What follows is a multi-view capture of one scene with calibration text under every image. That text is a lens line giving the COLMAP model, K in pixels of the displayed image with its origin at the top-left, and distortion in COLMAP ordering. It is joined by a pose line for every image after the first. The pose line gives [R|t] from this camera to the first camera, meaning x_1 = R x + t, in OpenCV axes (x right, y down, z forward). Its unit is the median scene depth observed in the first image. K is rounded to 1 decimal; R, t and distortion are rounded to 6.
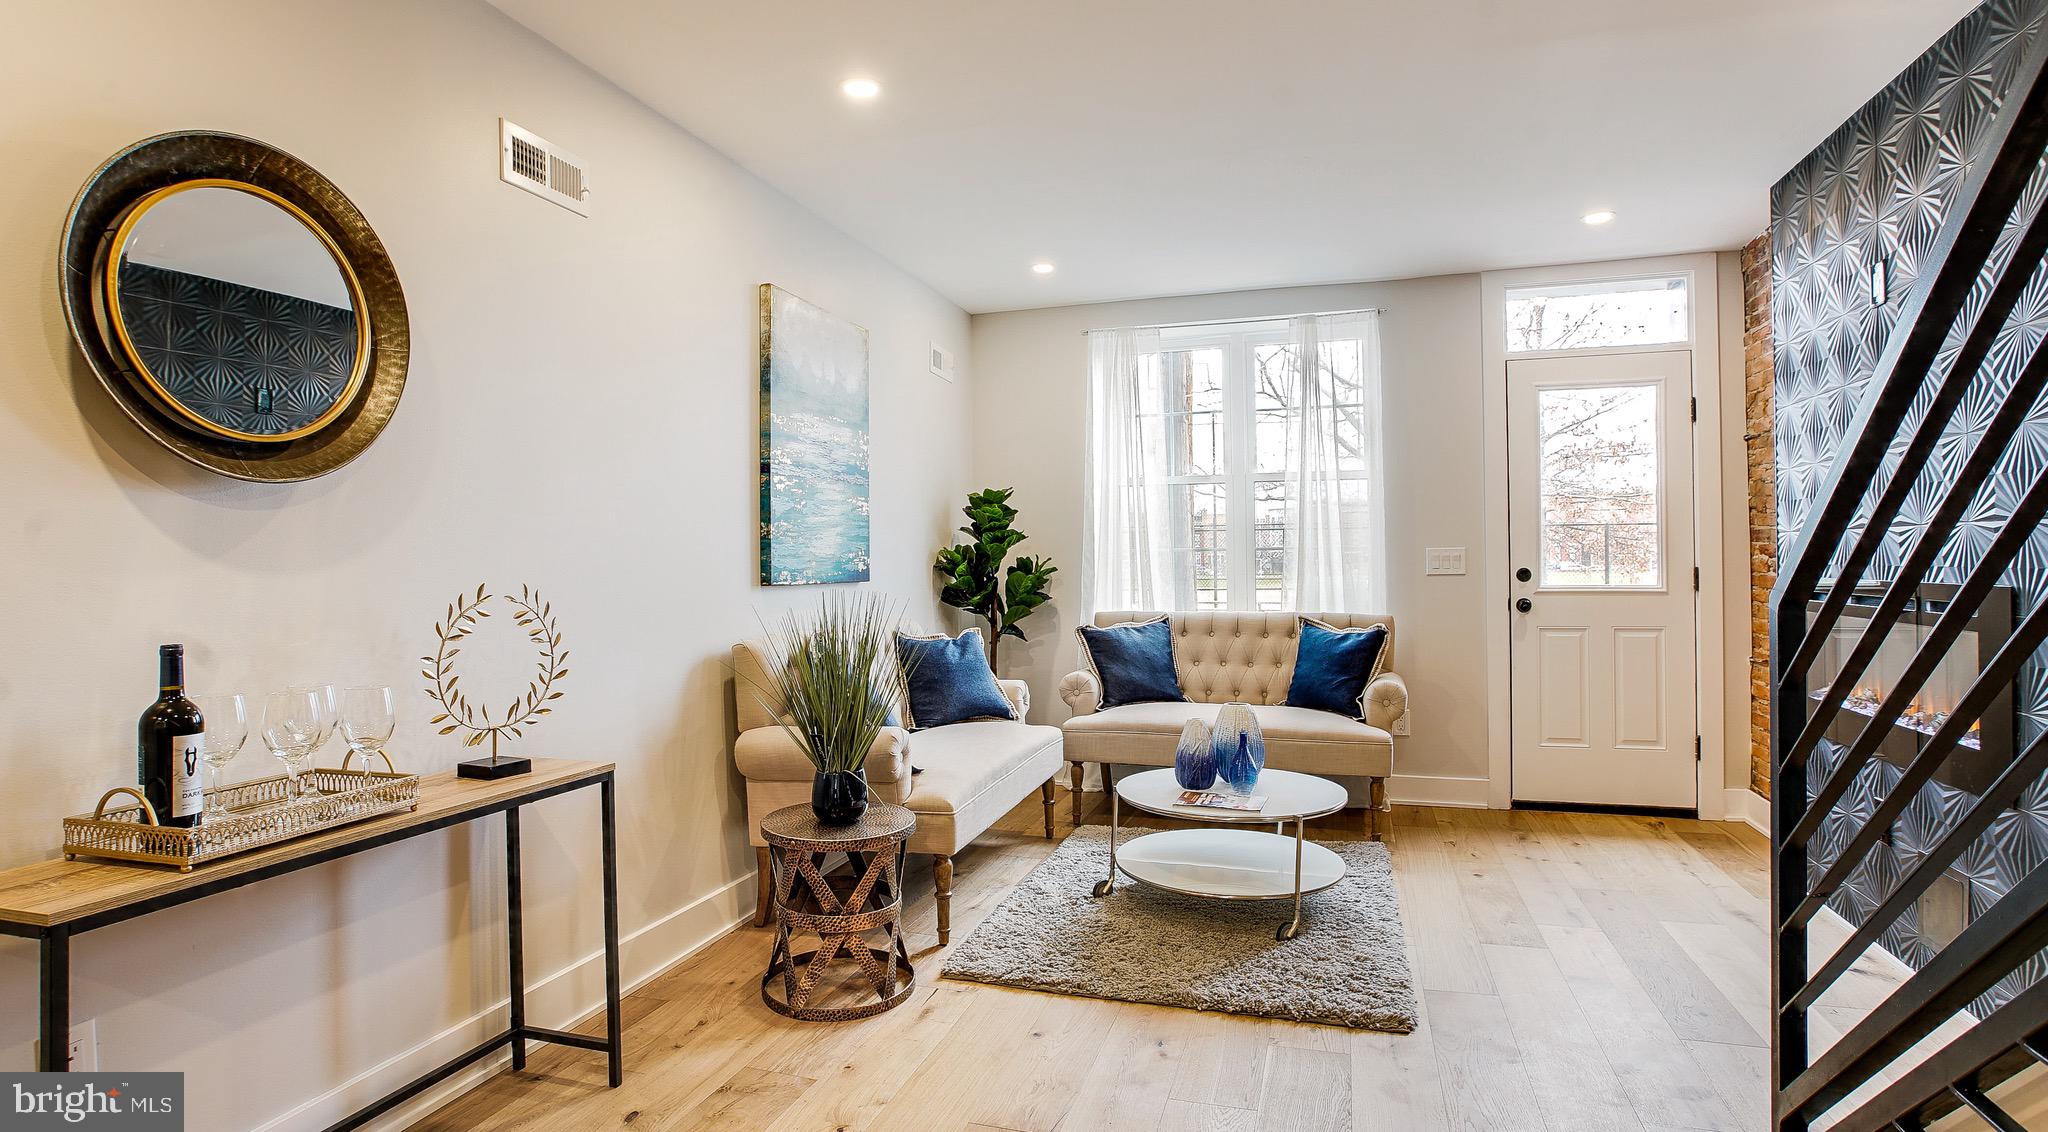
lens RADIAL K [[1046.4, 0, 1019.4], [0, 1046.4, 566.3], [0, 0, 1]] dist [-0.019458, 0.001781]
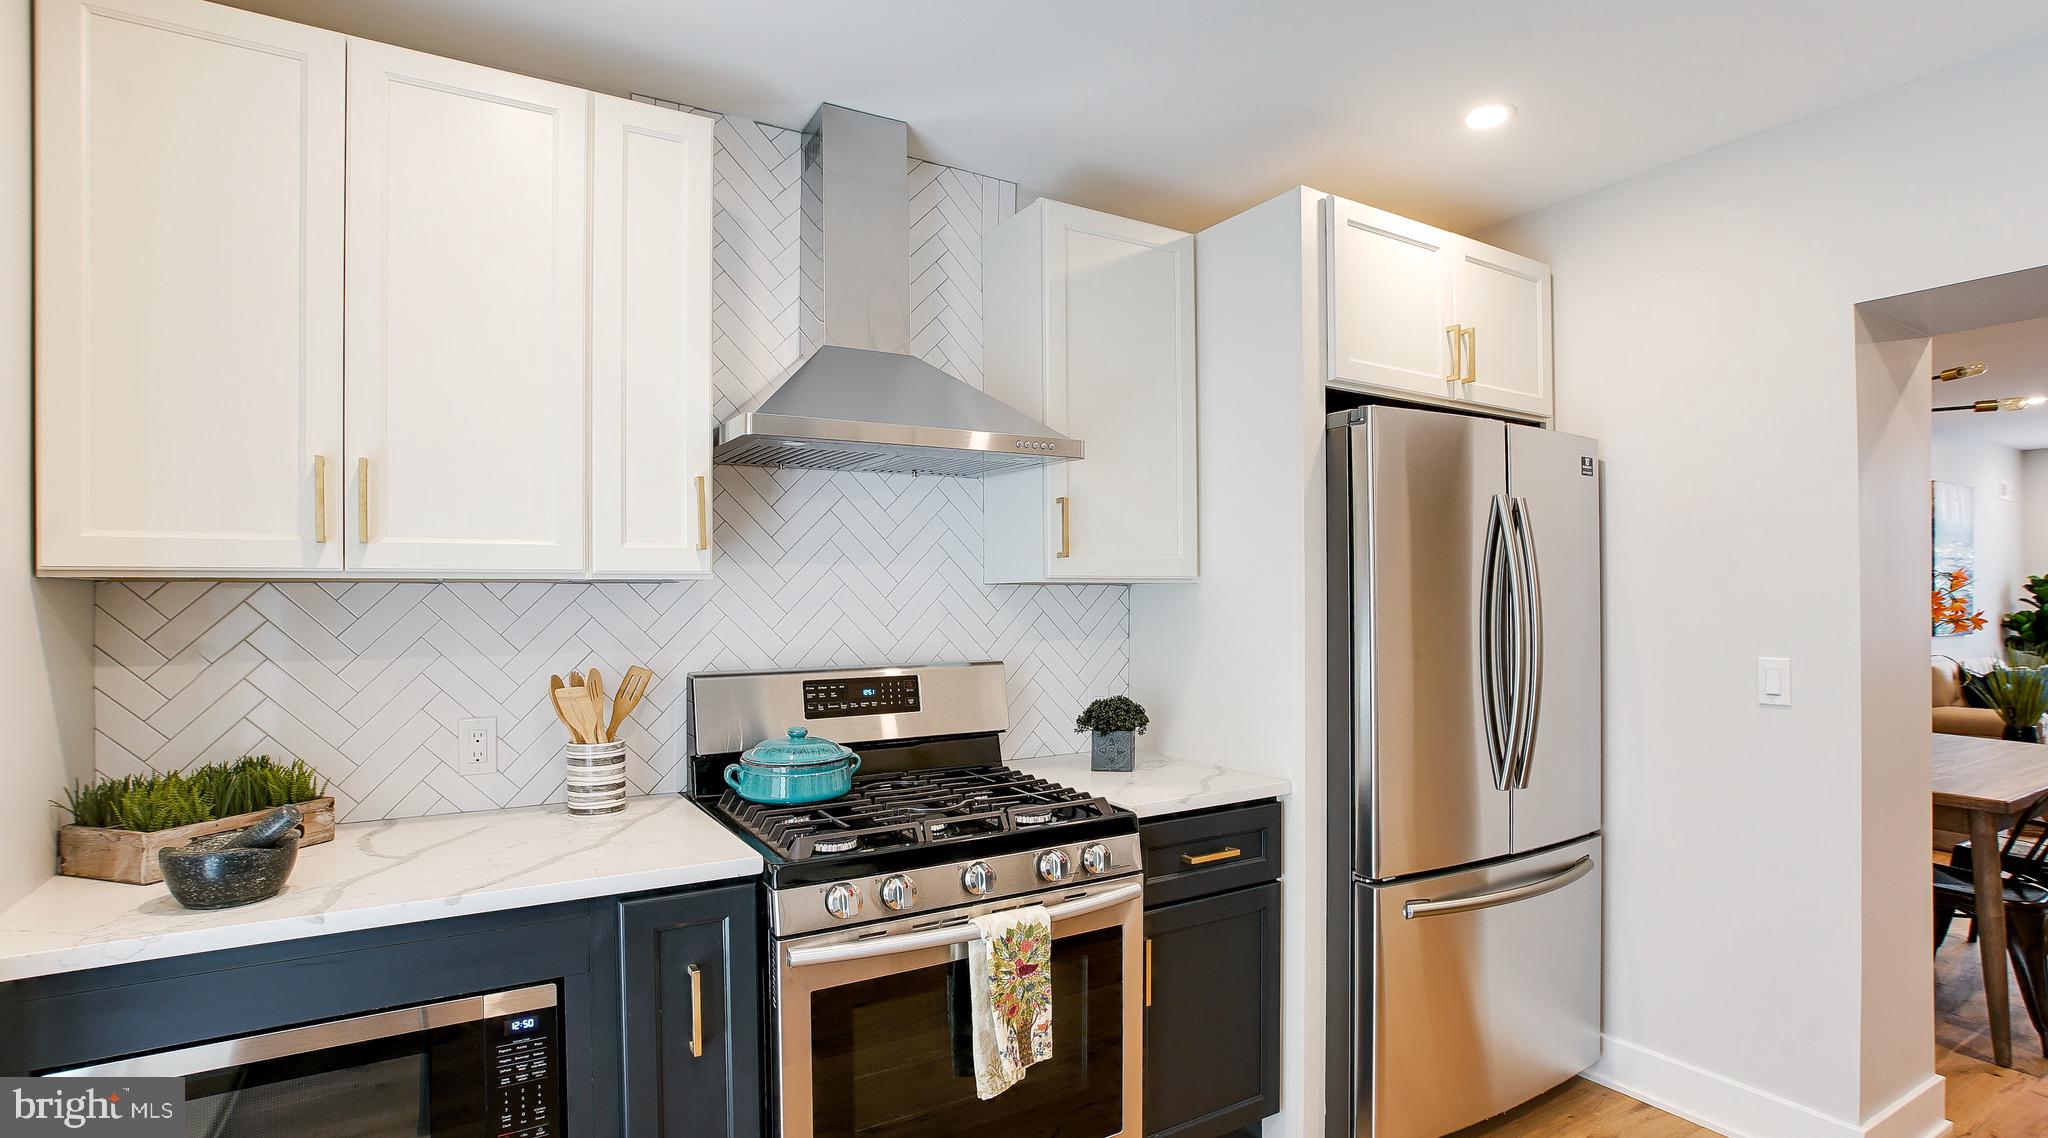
lens RADIAL K [[1046.4, 0, 1020.3], [0, 1046.4, 583.6], [0, 0, 1]] dist [-0.019458, 0.001781]
pose [[0.768767, 0.000112, -0.639529, -0.234435], [-0.007917, 0.999925, -0.009341, -0.035696], [0.639480, 0.012244, 0.768710, -1.150623]]
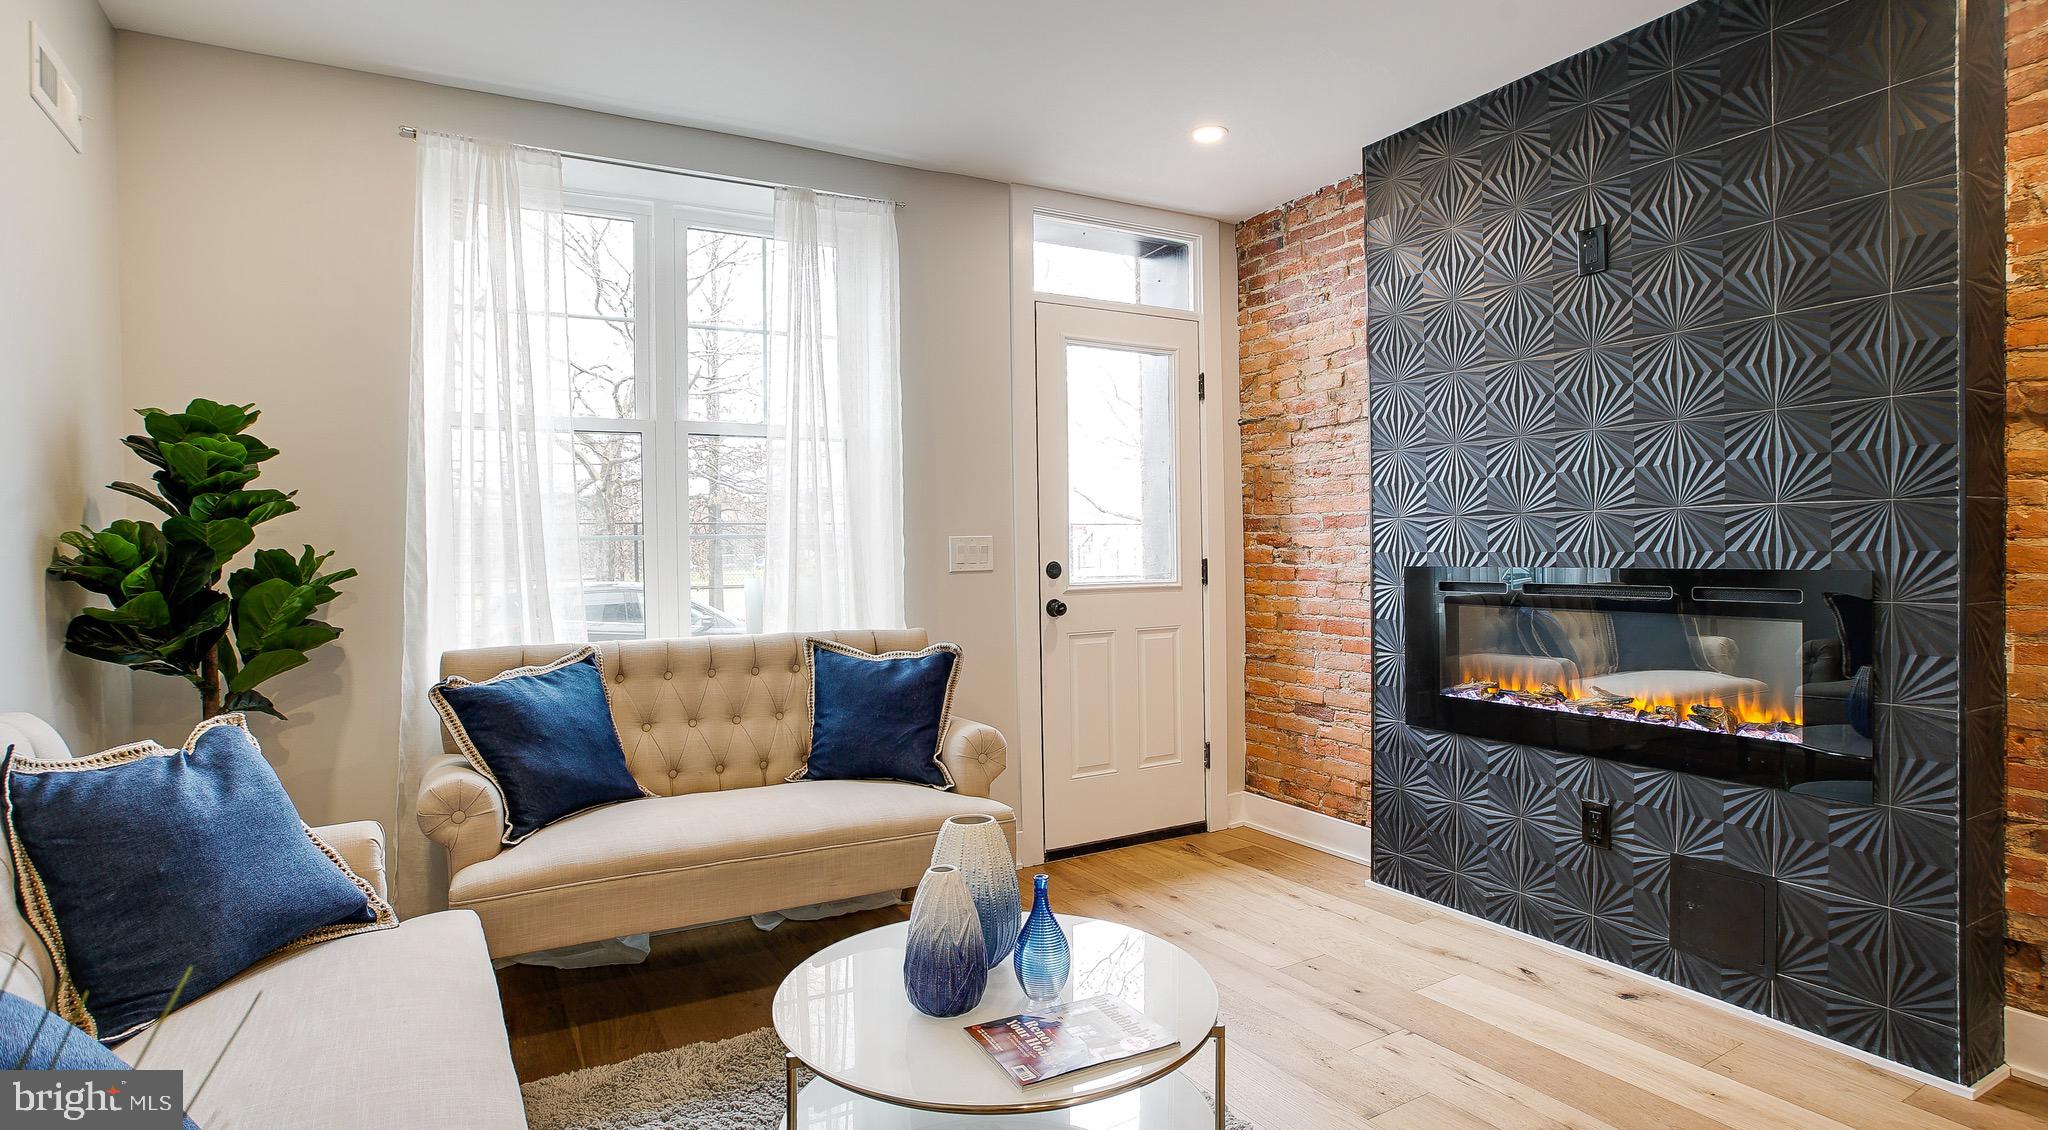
lens RADIAL K [[1025.7, 0, 1013.8], [0, 1025.7, 560.7], [0, 0, 1]] dist [-0.033357, 0.000806]
pose [[0.675632, -0.007640, 0.737200, -0.120142], [0.010979, 0.999940, 0.000301, 0.000415], [-0.737158, 0.007890, 0.675675, 0.469674]]
